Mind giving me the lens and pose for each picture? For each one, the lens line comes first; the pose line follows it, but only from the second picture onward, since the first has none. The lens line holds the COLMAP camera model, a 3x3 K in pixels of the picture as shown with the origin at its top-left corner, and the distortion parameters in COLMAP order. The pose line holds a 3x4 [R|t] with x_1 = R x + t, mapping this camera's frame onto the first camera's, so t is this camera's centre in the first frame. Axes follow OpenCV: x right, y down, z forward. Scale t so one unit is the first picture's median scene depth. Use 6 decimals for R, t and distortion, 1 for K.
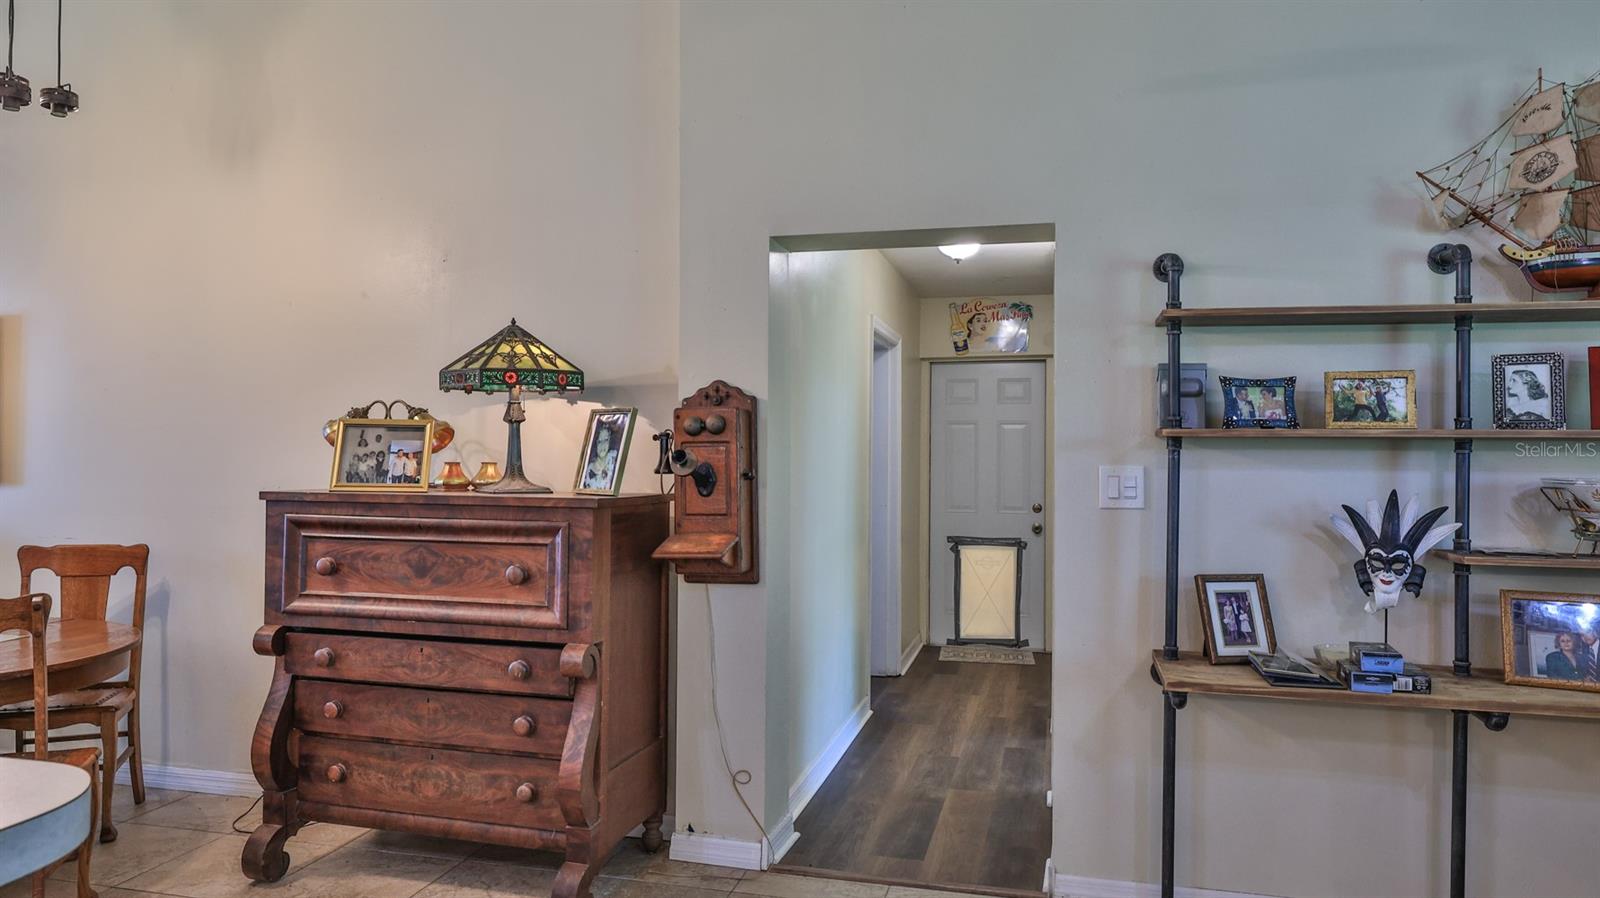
lens RADIAL K [[1049.5, 0, 794.5], [0, 1049.5, 450.5], [0, 0, 1]] dist [-0.001601, -0.000253]
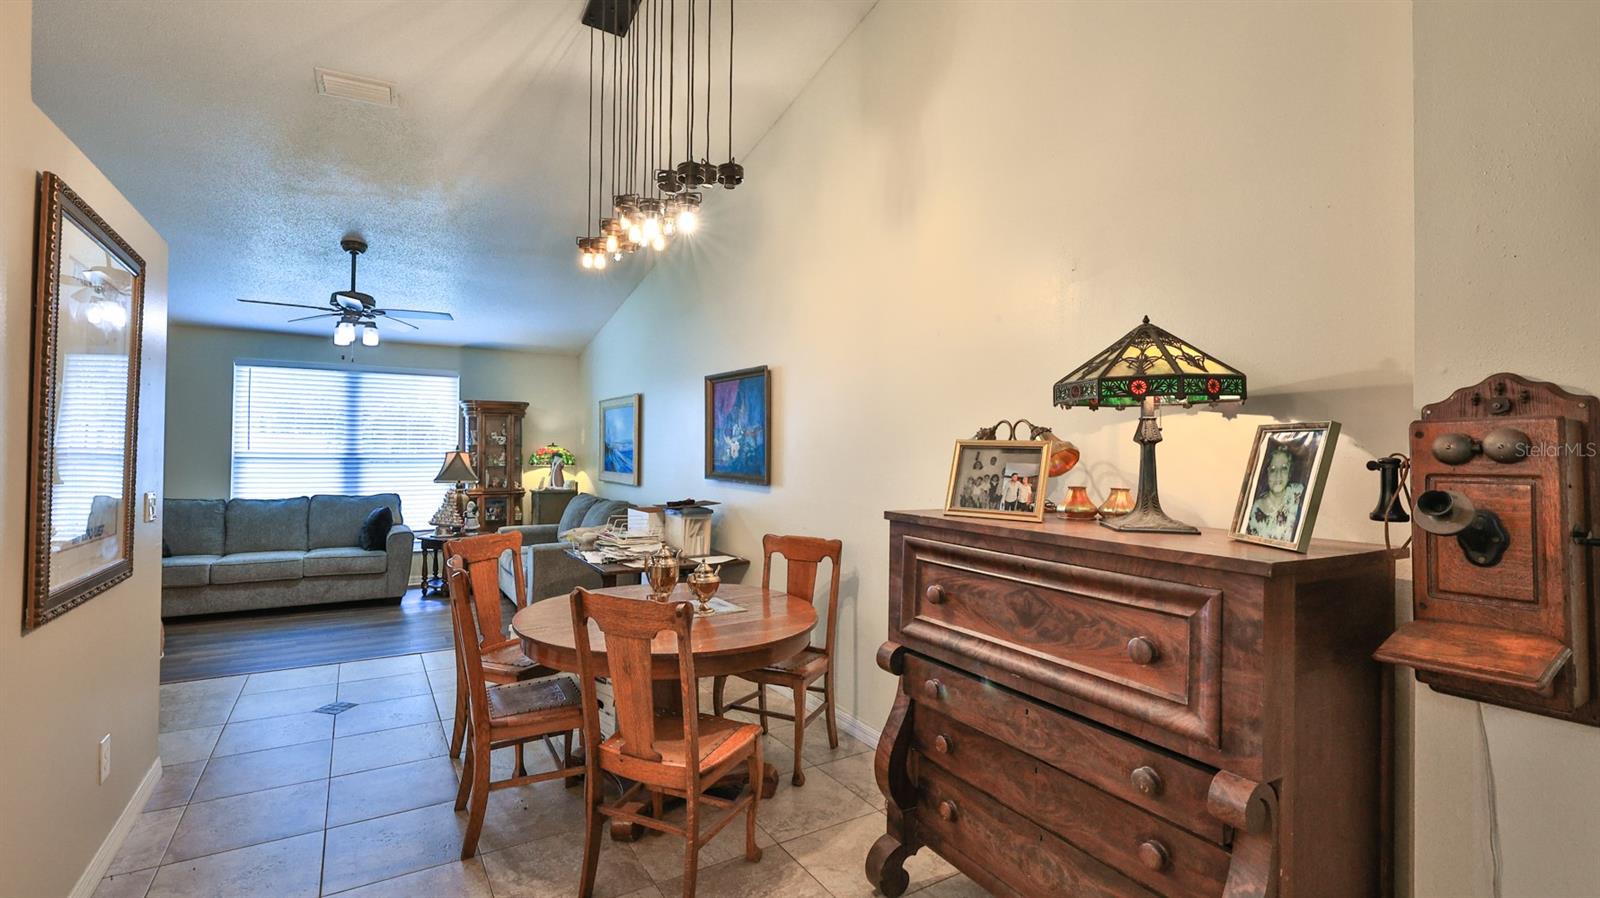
lens RADIAL K [[711.2, 0, 791.9], [0, 711.2, 439.9], [0, 0, 1]] dist [-0.001948, 0.000105]
pose [[0.719783, -0.007474, -0.694159, -0.085733], [-0.005069, 0.999859, -0.016022, -0.019691], [0.694181, 0.015051, 0.719643, 0.426603]]
